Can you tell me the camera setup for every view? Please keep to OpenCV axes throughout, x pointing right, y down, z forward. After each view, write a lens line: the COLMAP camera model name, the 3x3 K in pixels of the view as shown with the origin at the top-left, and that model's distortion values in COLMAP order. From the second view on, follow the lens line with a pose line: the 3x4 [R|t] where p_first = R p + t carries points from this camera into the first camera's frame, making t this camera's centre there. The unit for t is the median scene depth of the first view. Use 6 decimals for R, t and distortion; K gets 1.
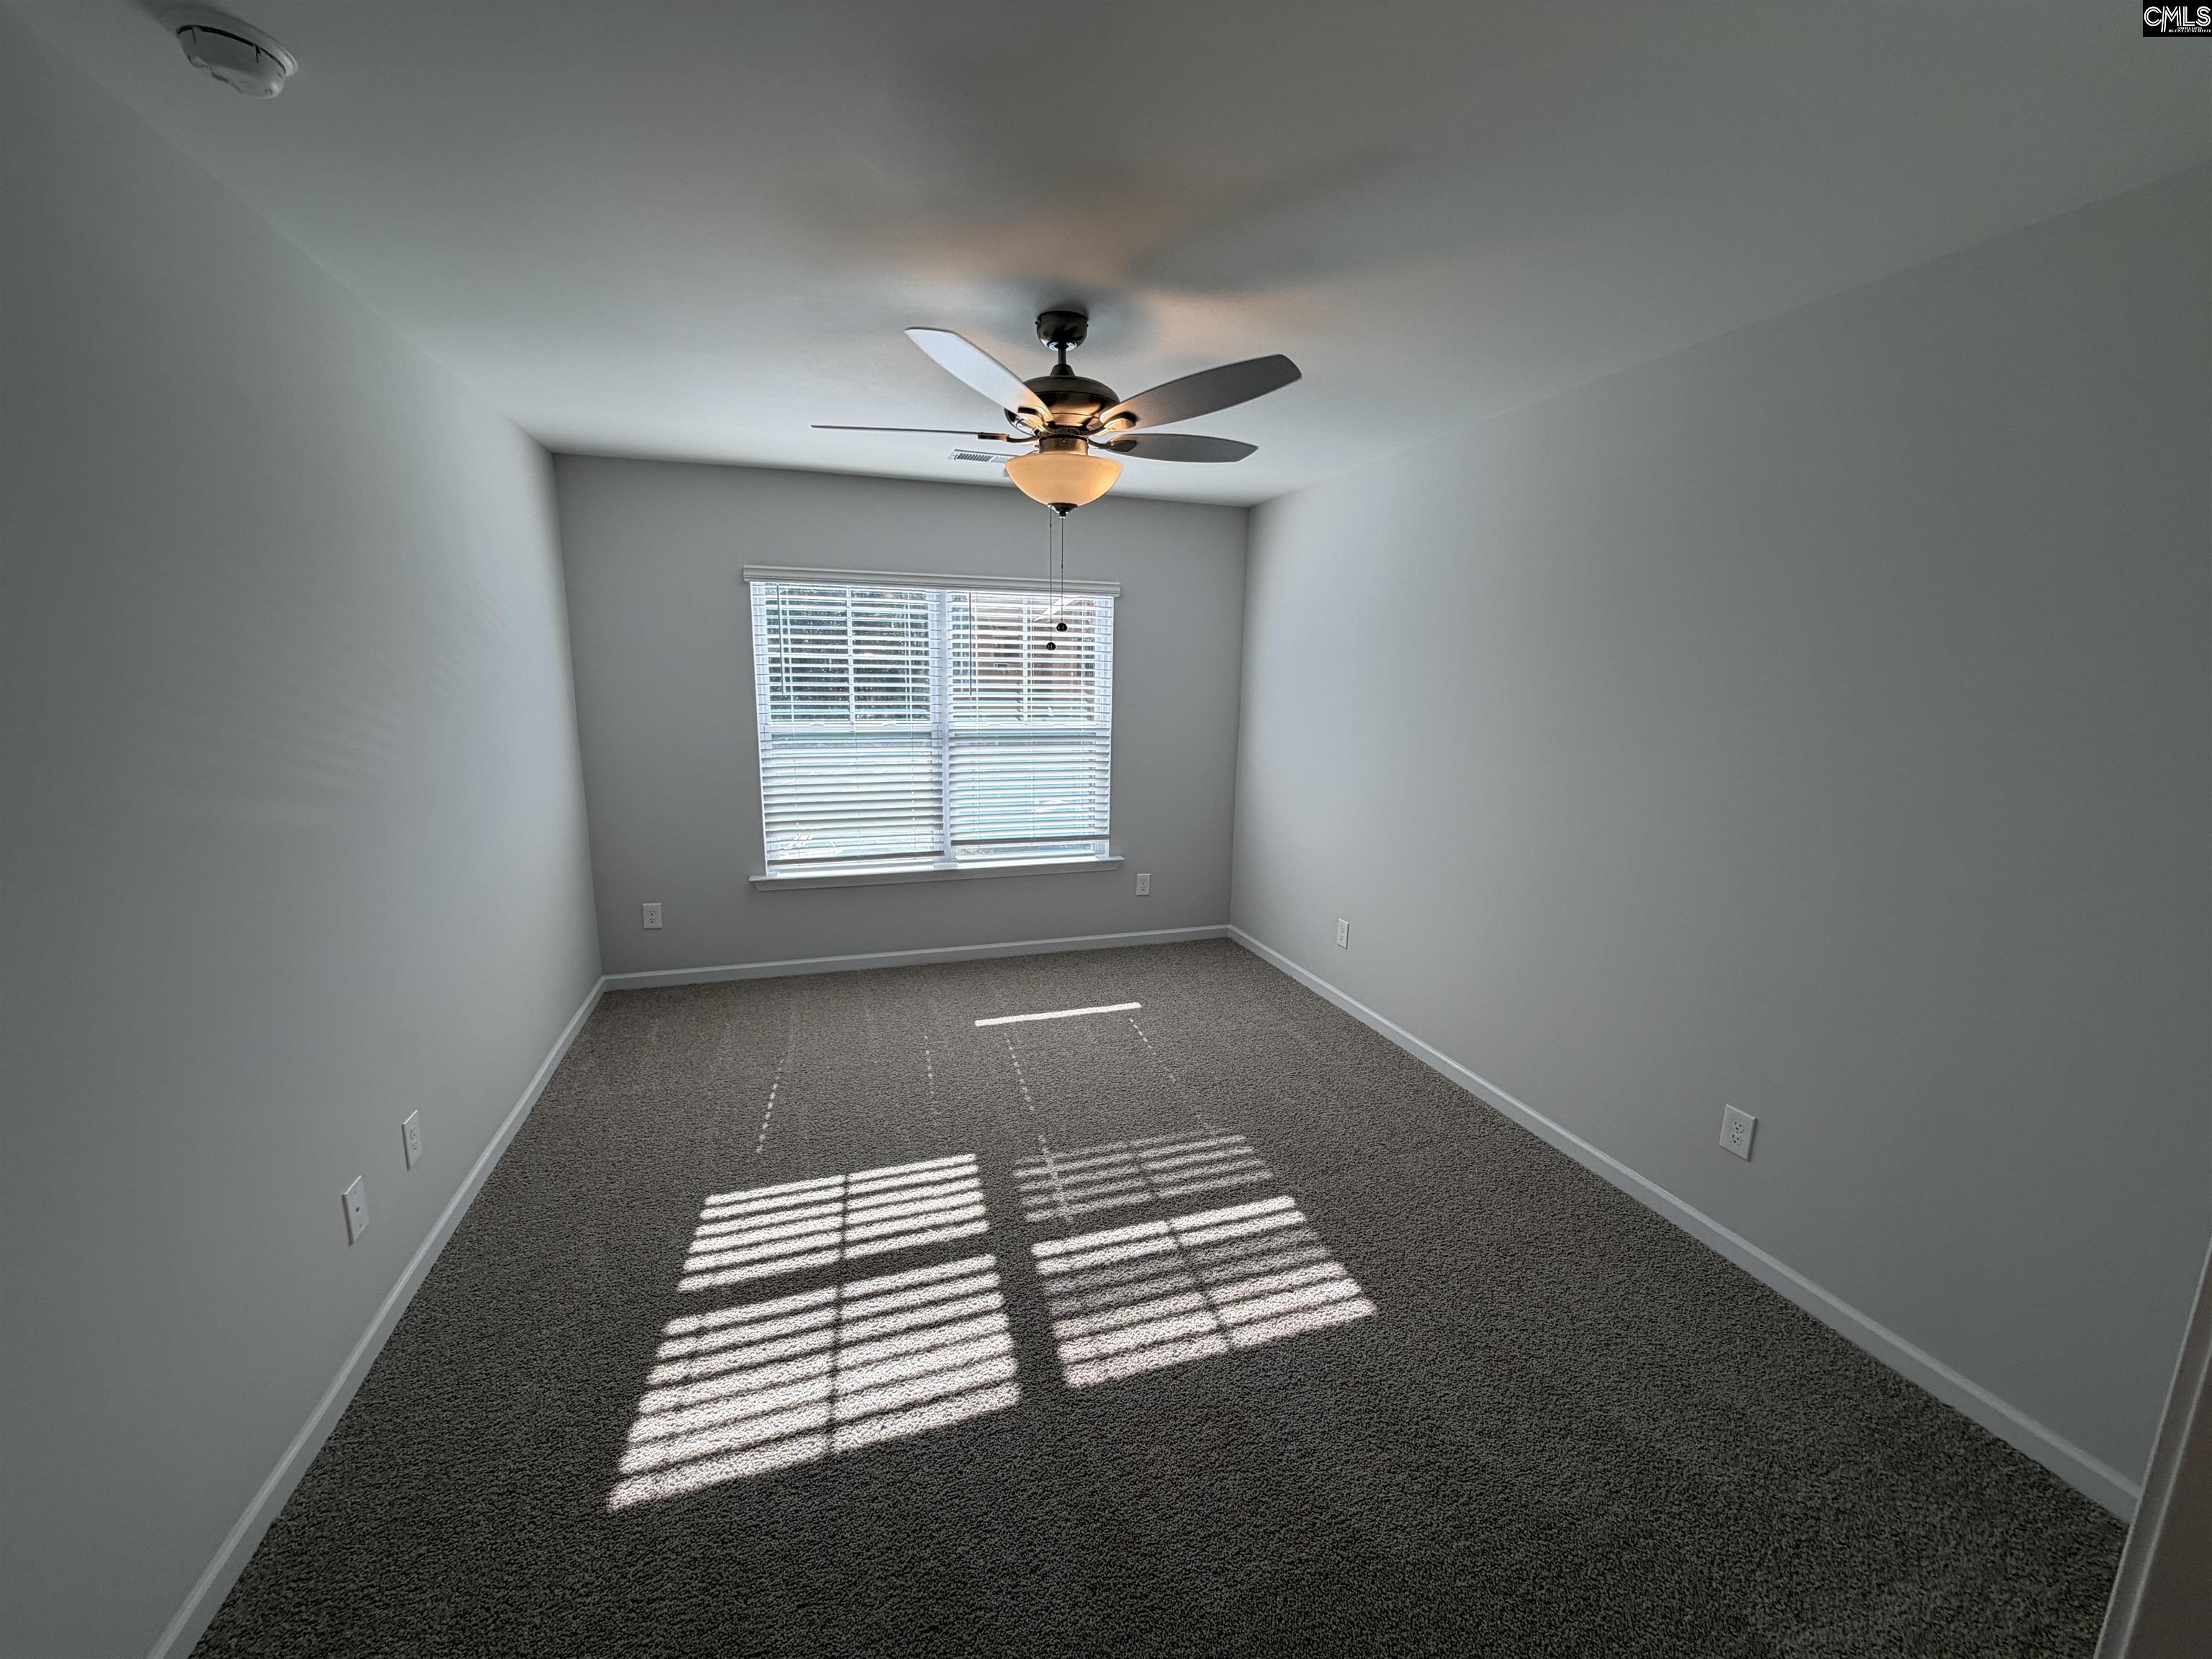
lens RADIAL K [[883.9, 0, 1109.4], [0, 883.9, 833.1], [0, 0, 1]] dist [-0.001783, 0.000267]
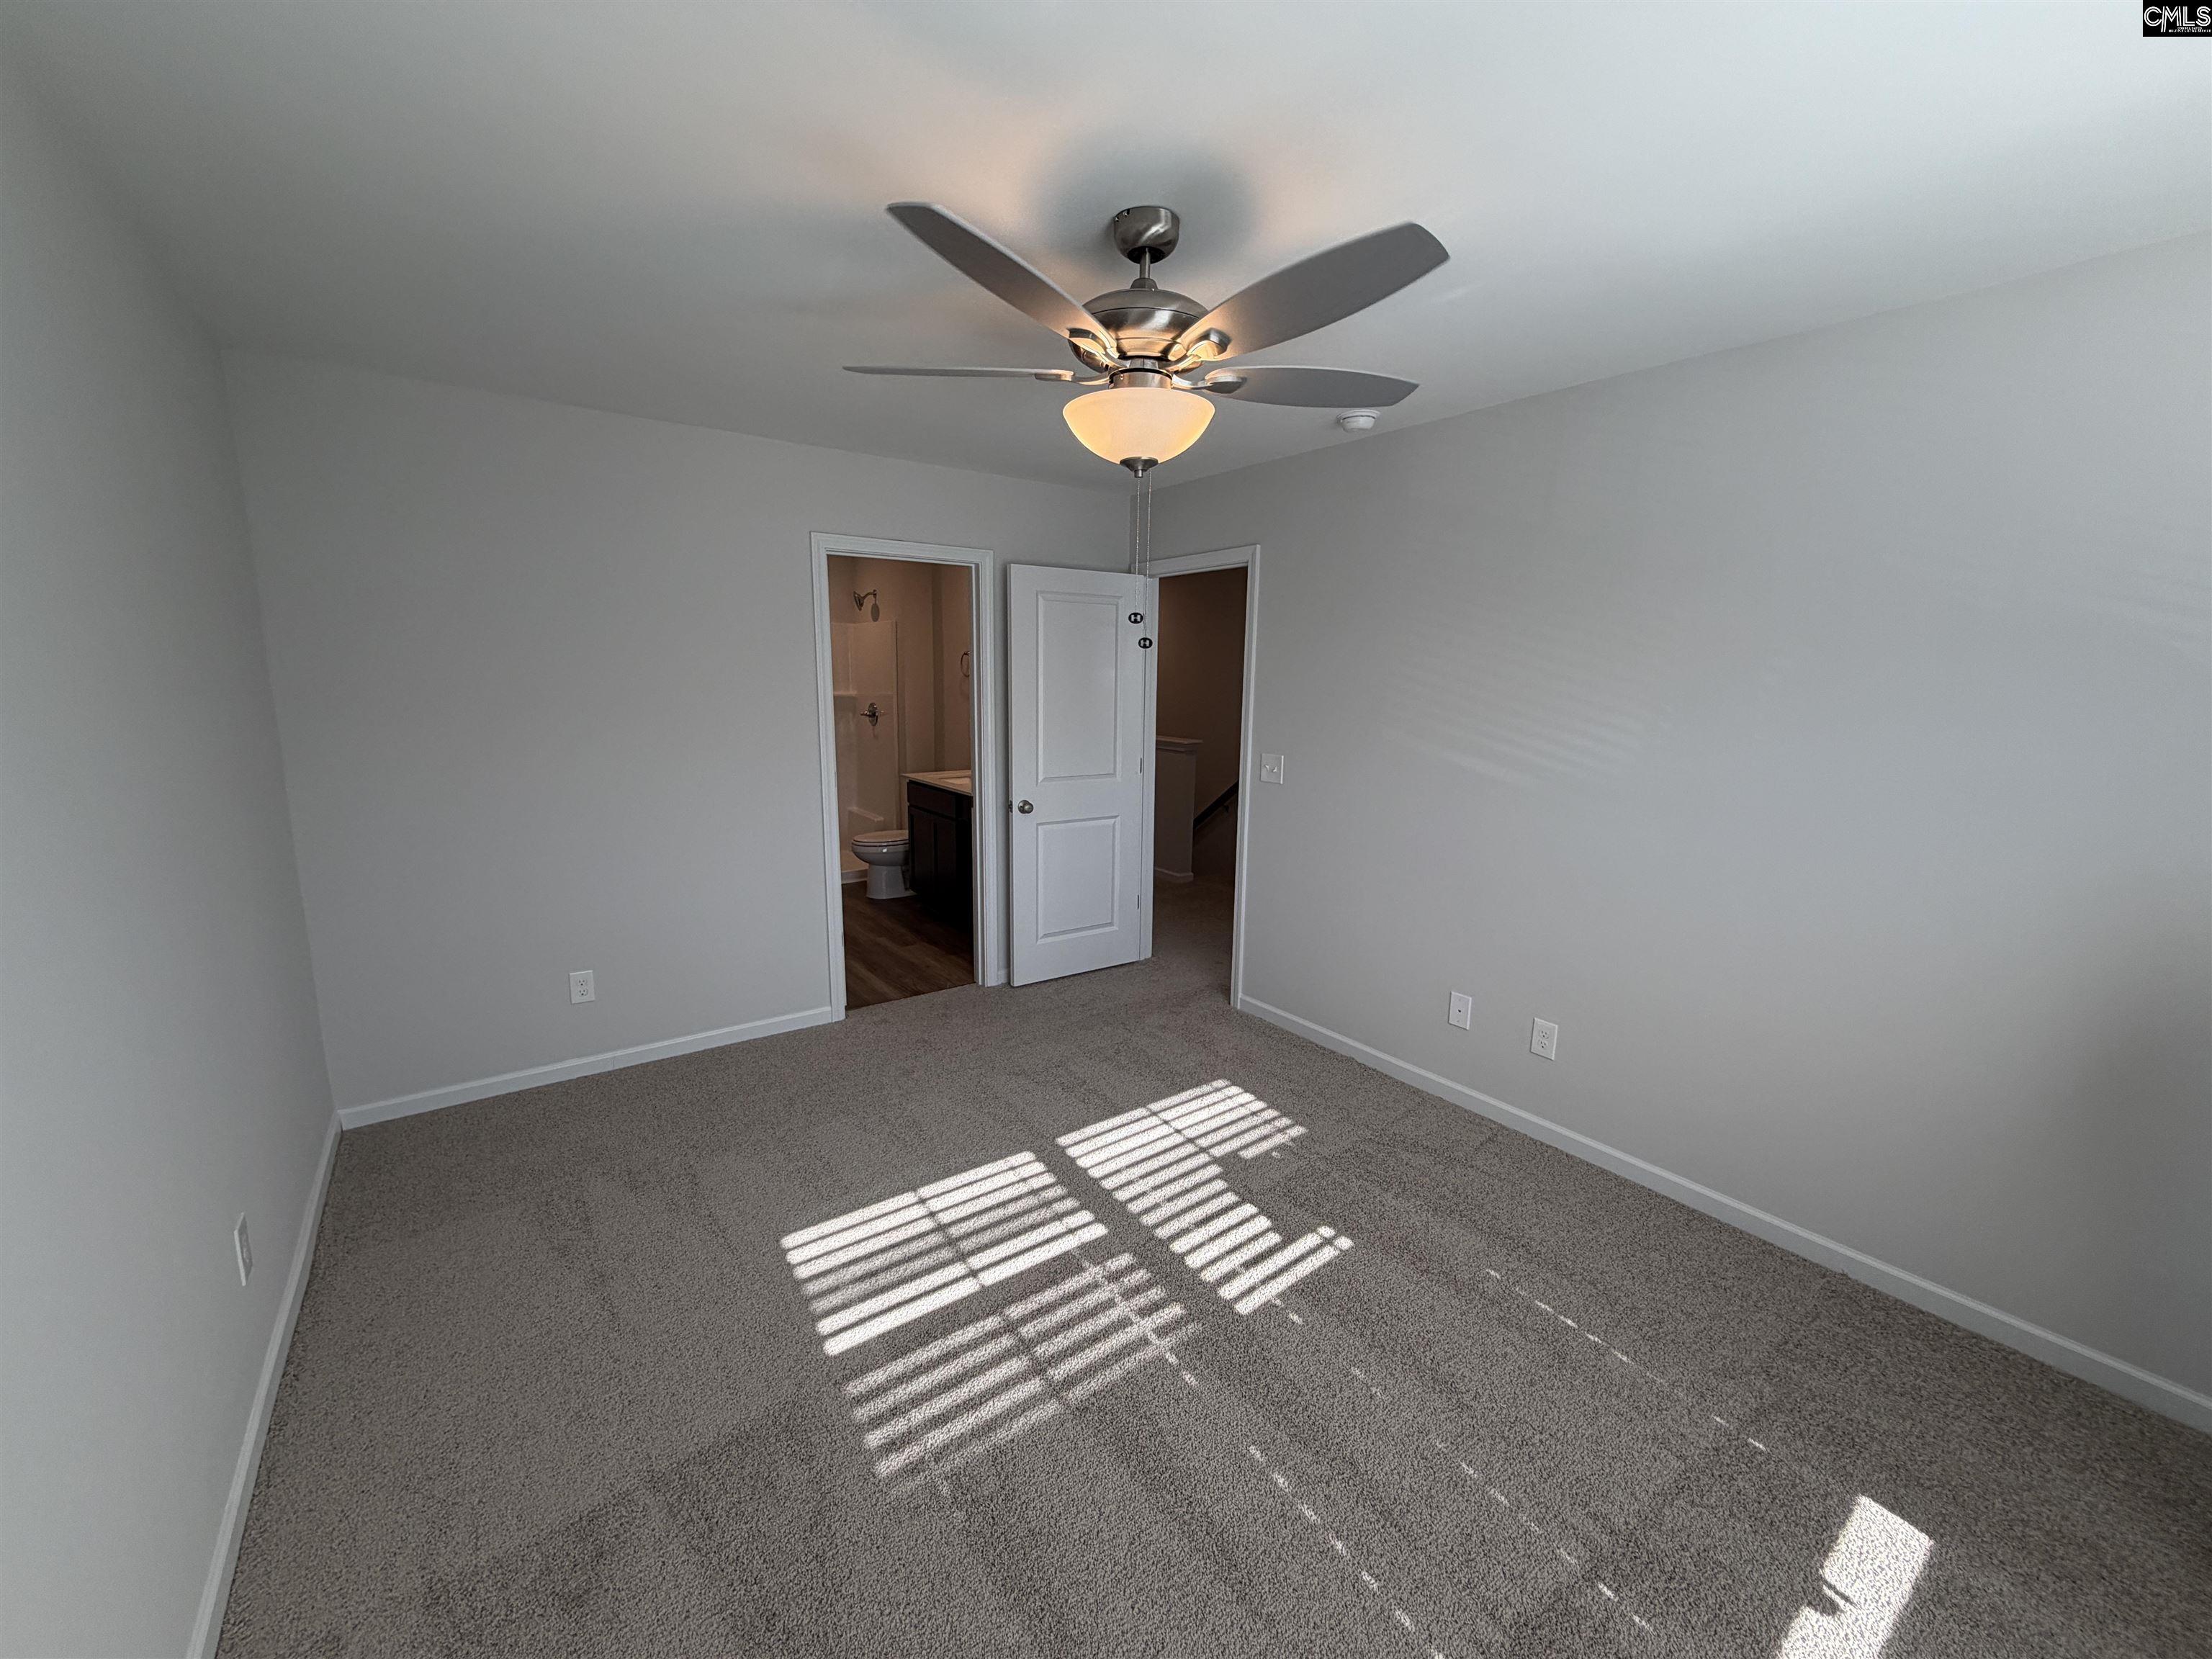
lens RADIAL K [[883.9, 0, 1112.2], [0, 883.9, 828.6], [0, 0, 1]] dist [-0.001783, 0.000267]
pose [[-0.949631, 0.008815, -0.313246, 0.231337], [-0.102572, 0.935796, 0.337290, -0.329200], [0.296108, 0.352431, -0.887757, 1.783409]]
